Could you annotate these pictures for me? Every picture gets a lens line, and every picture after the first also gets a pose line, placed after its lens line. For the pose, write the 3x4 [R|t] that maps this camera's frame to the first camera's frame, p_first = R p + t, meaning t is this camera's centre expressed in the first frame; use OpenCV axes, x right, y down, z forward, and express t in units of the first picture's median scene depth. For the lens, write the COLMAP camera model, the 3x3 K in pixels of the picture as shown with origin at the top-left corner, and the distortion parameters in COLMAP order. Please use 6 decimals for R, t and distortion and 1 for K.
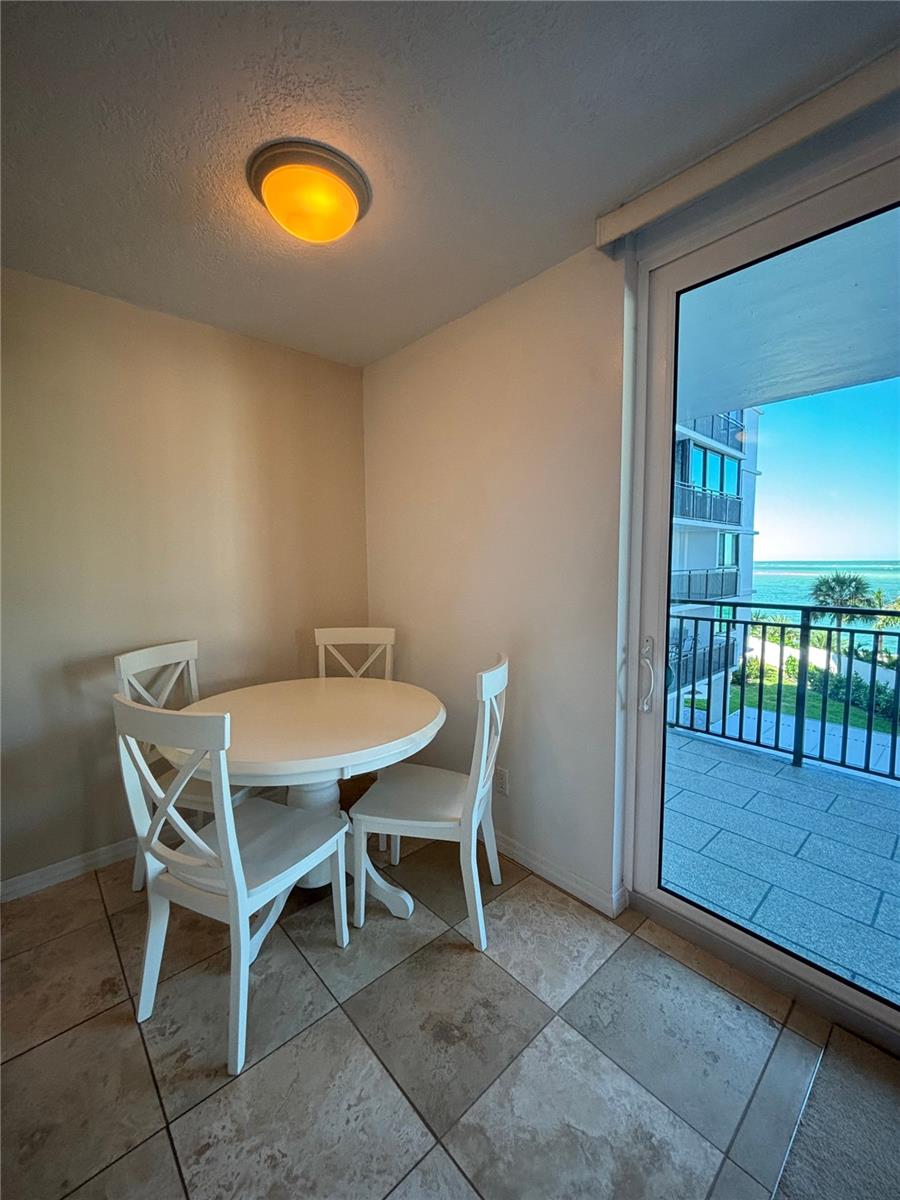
lens RADIAL K [[481.5, 0, 450.0], [0, 481.5, 600.0], [0, 0, 1]] dist [-0.001019, -0.000048]
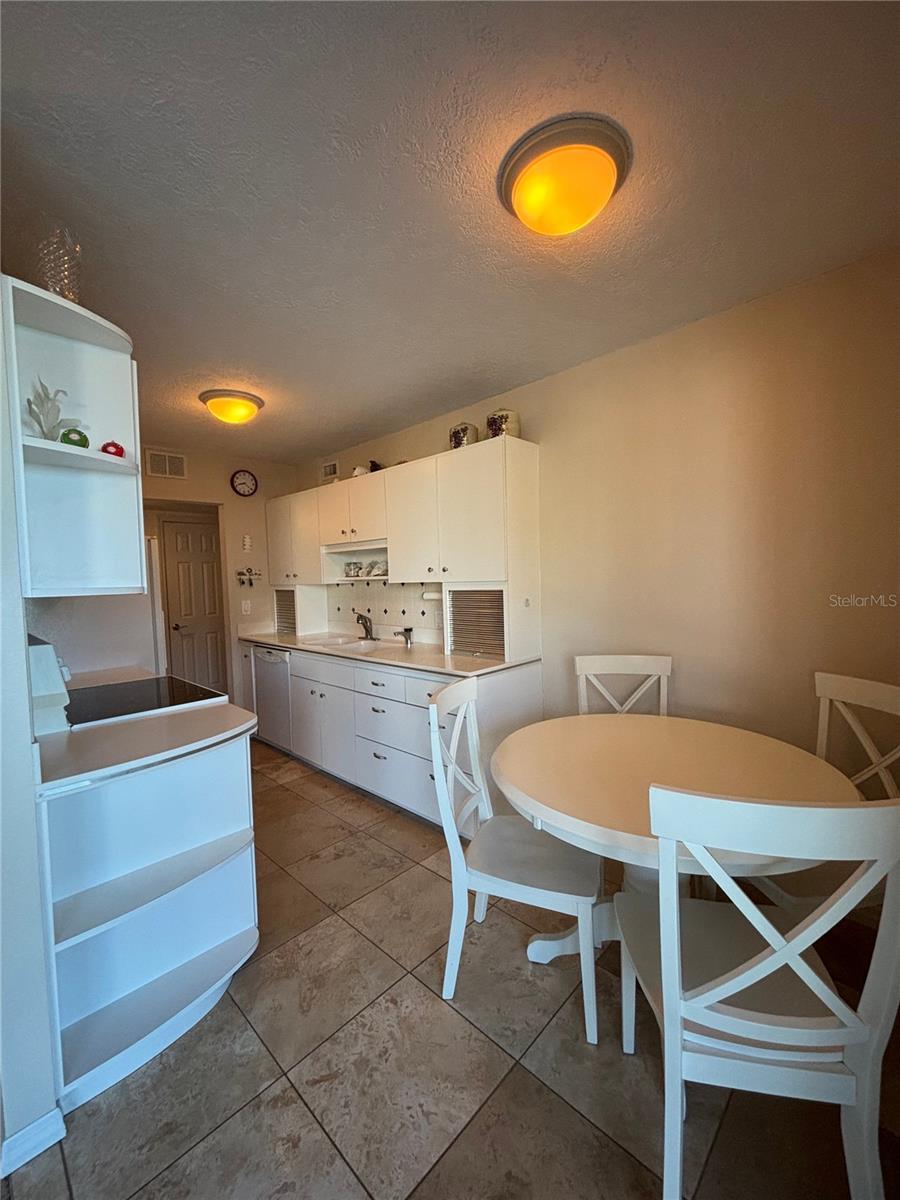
lens RADIAL K [[481.5, 0, 450.0], [0, 481.5, 600.0], [0, 0, 1]] dist [-0.001019, -0.000048]
pose [[0.072002, 0.050219, -0.996139, 0.722346], [-0.058742, 0.997212, 0.046027, -0.088995], [0.995673, 0.055201, 0.074751, 0.850903]]
